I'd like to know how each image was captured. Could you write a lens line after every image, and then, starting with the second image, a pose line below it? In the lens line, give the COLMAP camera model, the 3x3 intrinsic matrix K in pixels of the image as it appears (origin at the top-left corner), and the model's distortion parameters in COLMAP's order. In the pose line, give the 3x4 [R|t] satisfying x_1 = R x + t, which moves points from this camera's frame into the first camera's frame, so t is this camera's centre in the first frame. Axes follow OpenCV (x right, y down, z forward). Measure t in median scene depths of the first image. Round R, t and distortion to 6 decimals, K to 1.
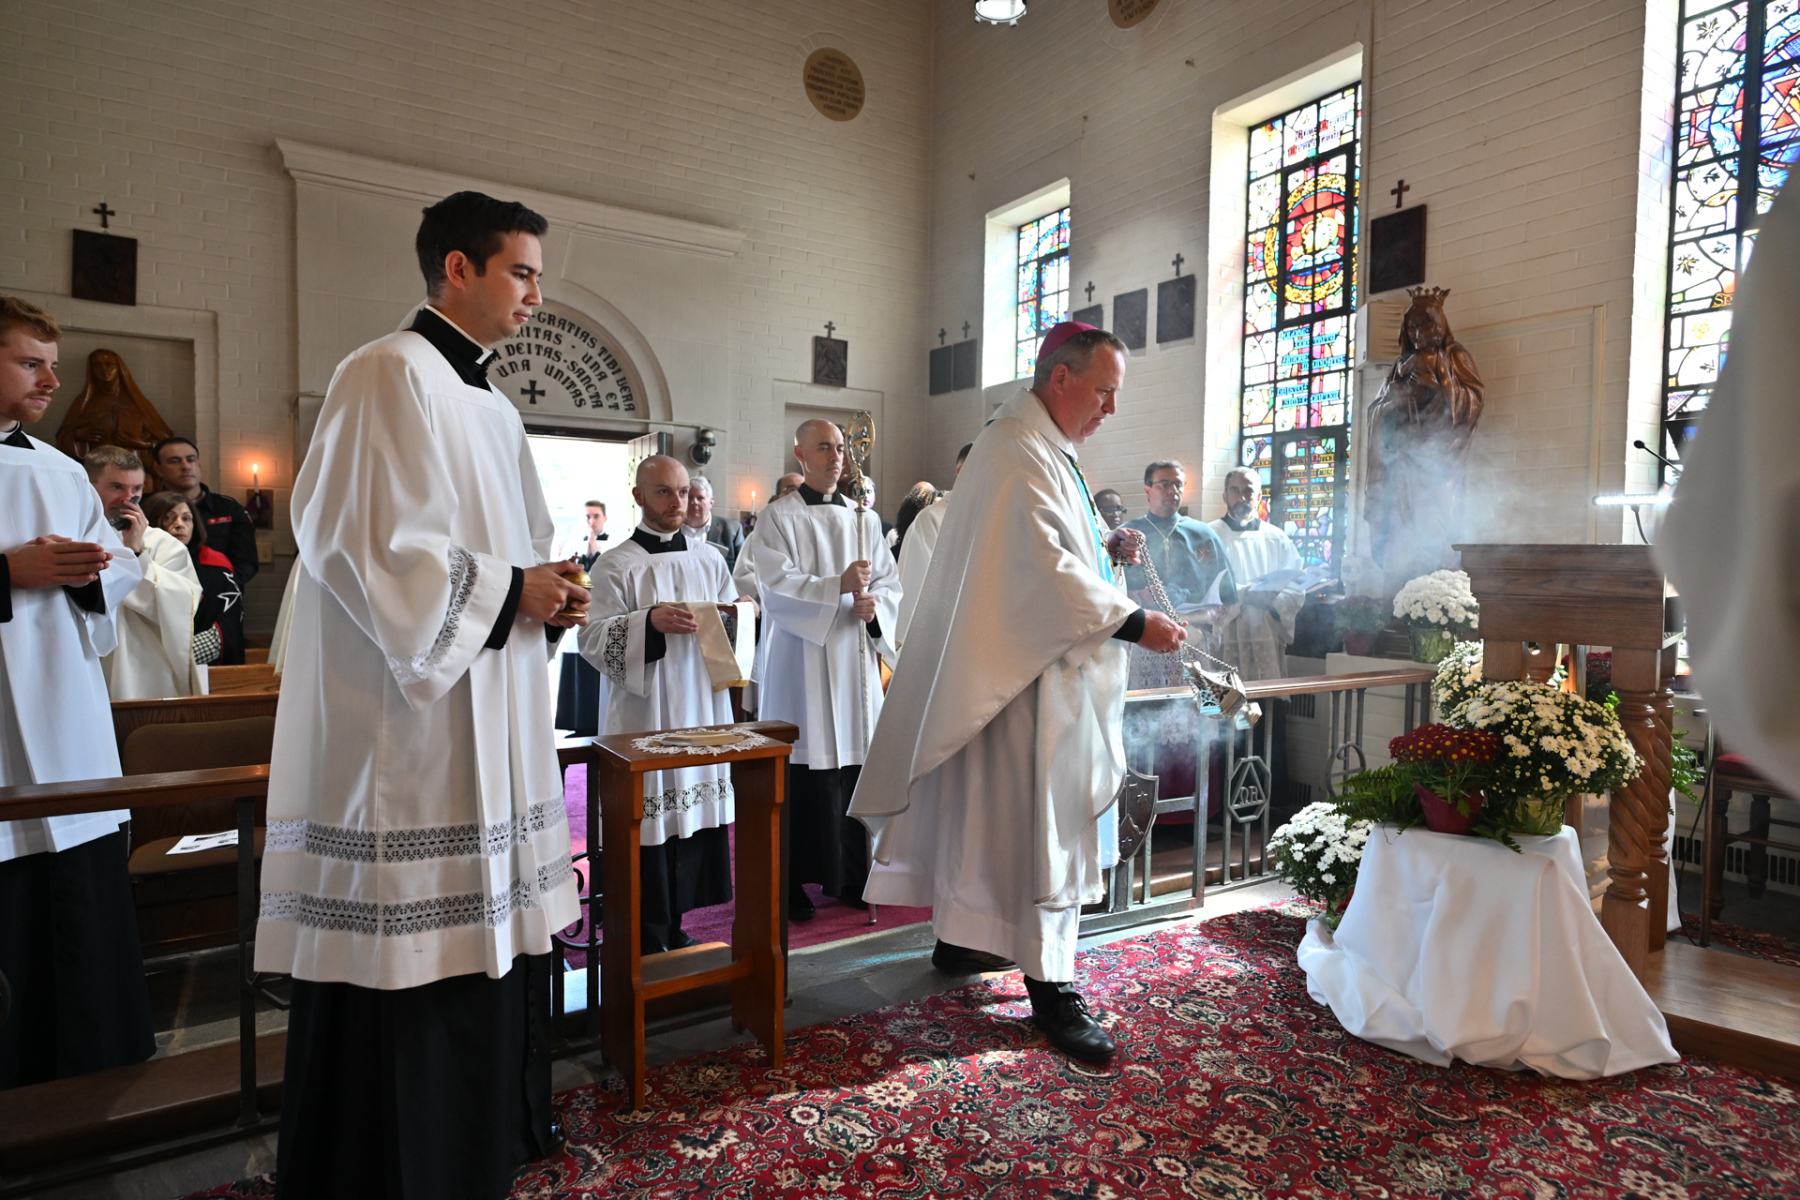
lens RADIAL K [[1028.8, 0, 900.9], [0, 1028.8, 592.9], [0, 0, 1]] dist [0.003871, 0.000158]
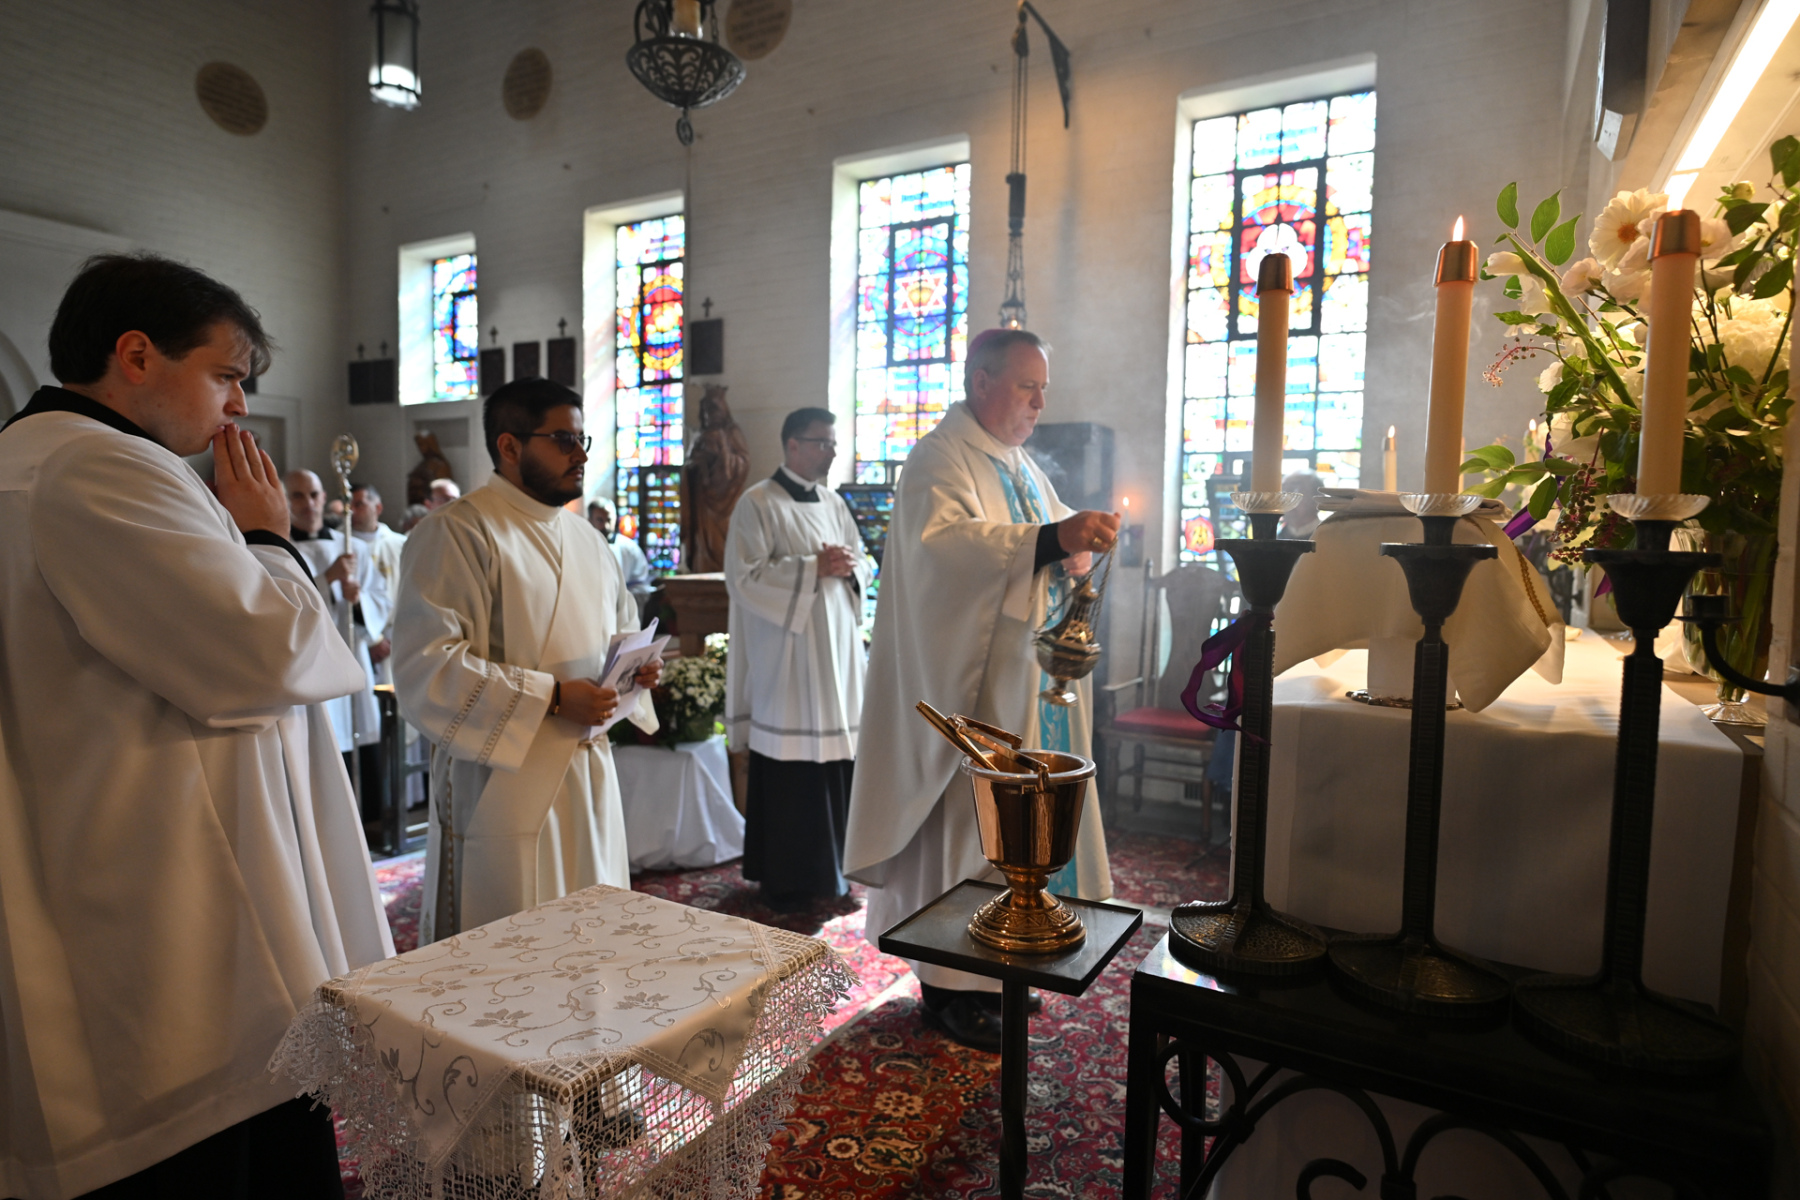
lens RADIAL K [[1028.8, 0, 900.9], [0, 1028.8, 592.9], [0, 0, 1]] dist [0.003871, 0.000158]
pose [[0.883956, -0.028523, 0.466699, 0.041725], [0.013862, 0.999298, 0.034818, -0.035288], [-0.467364, -0.024308, 0.883731, -0.319382]]
